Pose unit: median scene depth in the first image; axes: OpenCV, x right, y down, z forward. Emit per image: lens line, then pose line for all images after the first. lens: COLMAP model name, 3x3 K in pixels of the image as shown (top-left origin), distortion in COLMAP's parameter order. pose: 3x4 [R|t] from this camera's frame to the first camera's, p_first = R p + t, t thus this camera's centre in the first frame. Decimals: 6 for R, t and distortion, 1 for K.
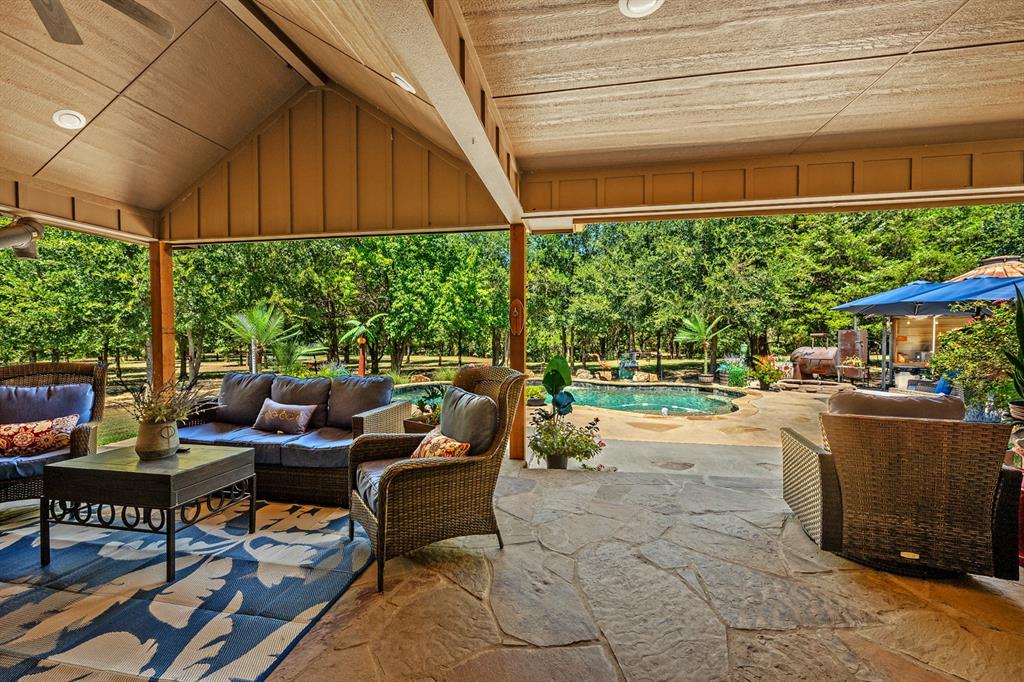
lens RADIAL K [[388.6, 0, 510.7], [0, 388.6, 332.6], [0, 0, 1]] dist [0.000448, 0.000058]
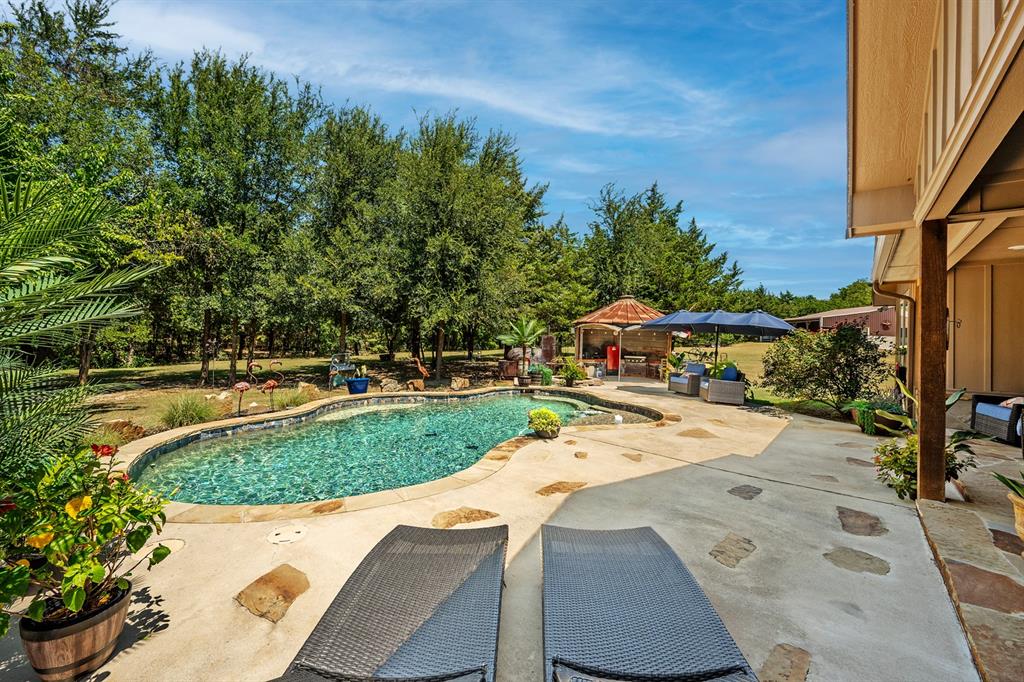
lens RADIAL K [[399.8, 0, 510.2], [0, 399.8, 327.2], [0, 0, 1]] dist [-0.004042, -0.000200]
pose [[0.513219, 0.043365, 0.857161, -0.272991], [-0.041527, 0.998808, -0.025667, 0.003912], [-0.857252, -0.022423, 0.514408, 0.306322]]
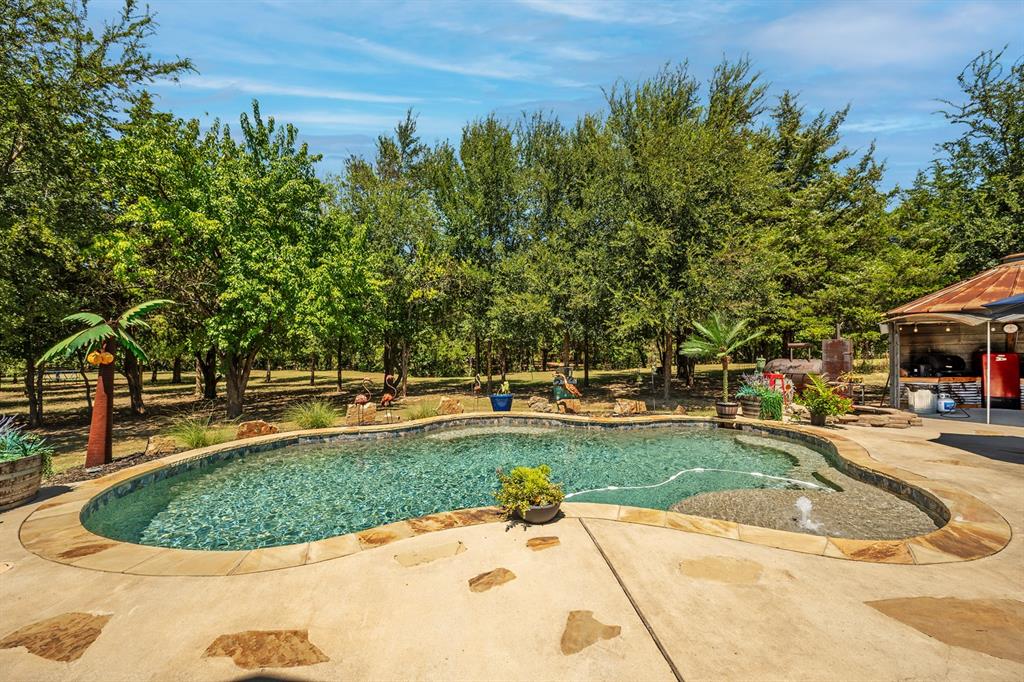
lens RADIAL K [[395.9, 0, 512.0], [0, 395.9, 341.0], [0, 0, 1]] dist [-0.000732, -0.000098]
pose [[0.961287, 0.003085, 0.275530, -0.034271], [-0.001670, 0.999984, -0.005370, 0.001892], [-0.275543, 0.004702, 0.961277, 0.270981]]
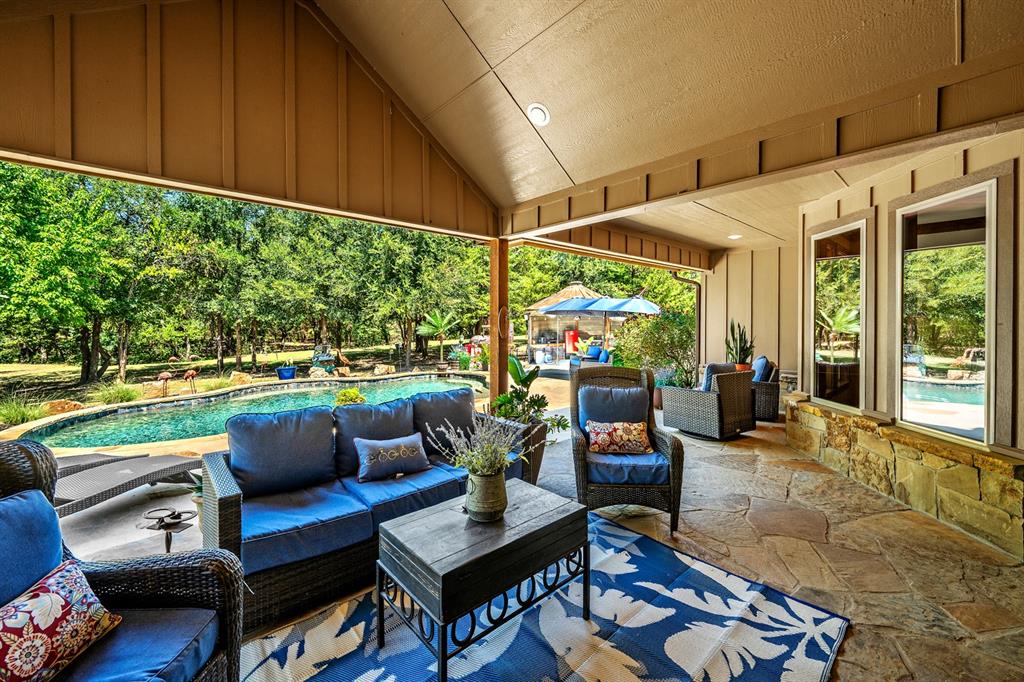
lens RADIAL K [[404.8, 0, 500.5], [0, 404.8, 322.4], [0, 0, 1]] dist [-0.000519, -0.000150]
pose [[0.637089, 0.000888, 0.770789, -0.199857], [-0.005035, 0.999983, 0.003010, -0.009866], [-0.770773, -0.005798, 0.637083, 0.060341]]
